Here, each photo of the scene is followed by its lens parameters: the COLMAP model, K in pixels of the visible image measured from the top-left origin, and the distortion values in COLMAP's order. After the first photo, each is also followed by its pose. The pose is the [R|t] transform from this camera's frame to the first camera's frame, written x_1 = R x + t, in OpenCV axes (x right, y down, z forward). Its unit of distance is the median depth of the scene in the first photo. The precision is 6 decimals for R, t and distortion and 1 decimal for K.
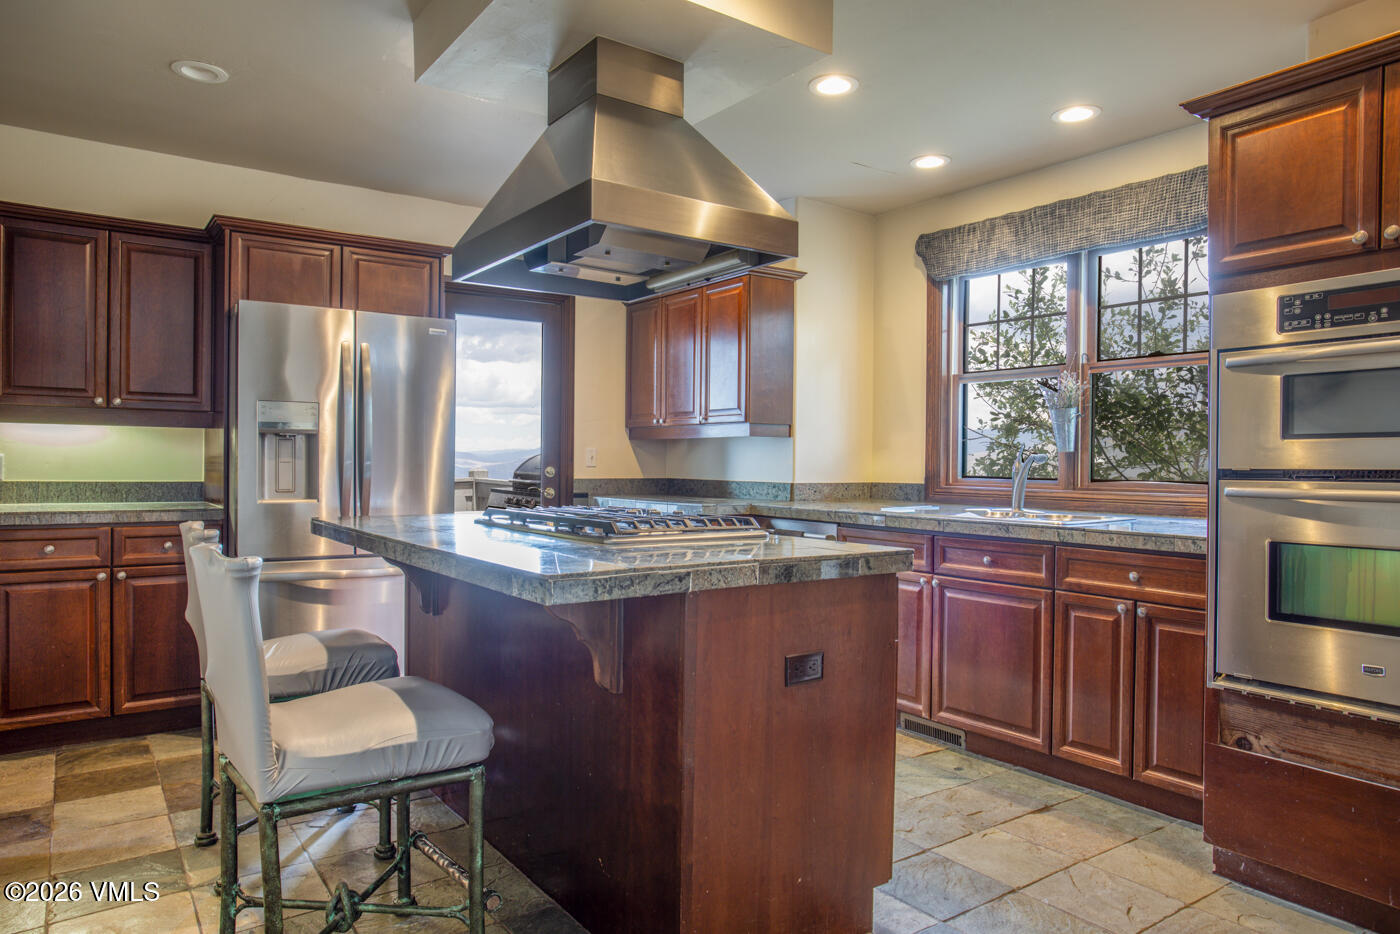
lens RADIAL K [[924.1, 0, 701.5], [0, 924.1, 469.1], [0, 0, 1]] dist [0.004168, -0.000227]
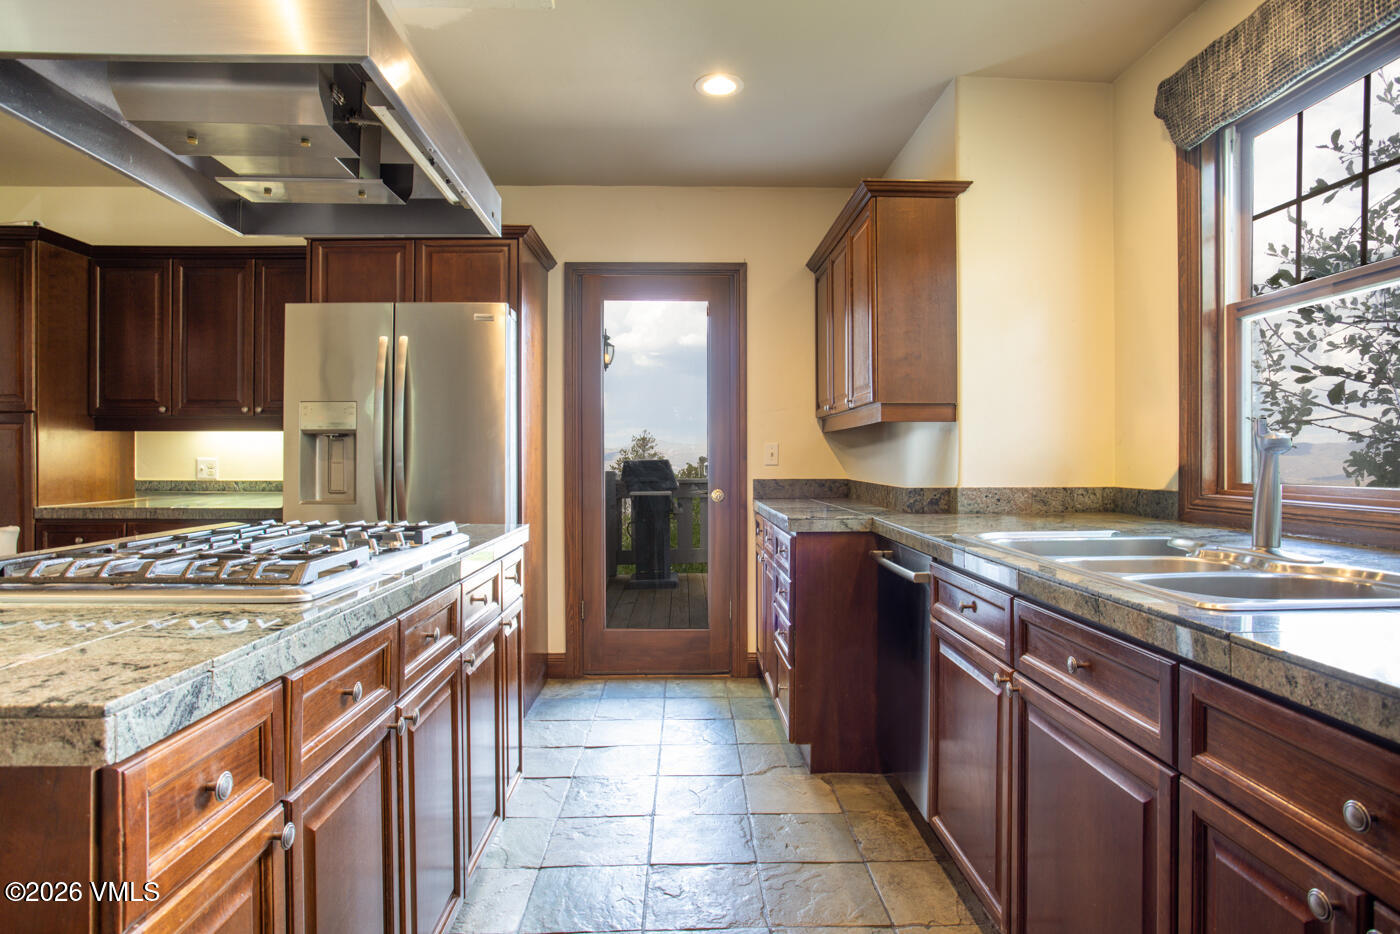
lens RADIAL K [[775.9, 0, 700.7], [0, 775.9, 463.6], [0, 0, 1]] dist [-0.009365, 0.001466]
pose [[0.838186, -0.004618, -0.545365, 0.269997], [0.002124, 0.999984, -0.005203, 0.000207], [0.545381, 0.003202, 0.838182, 0.424132]]
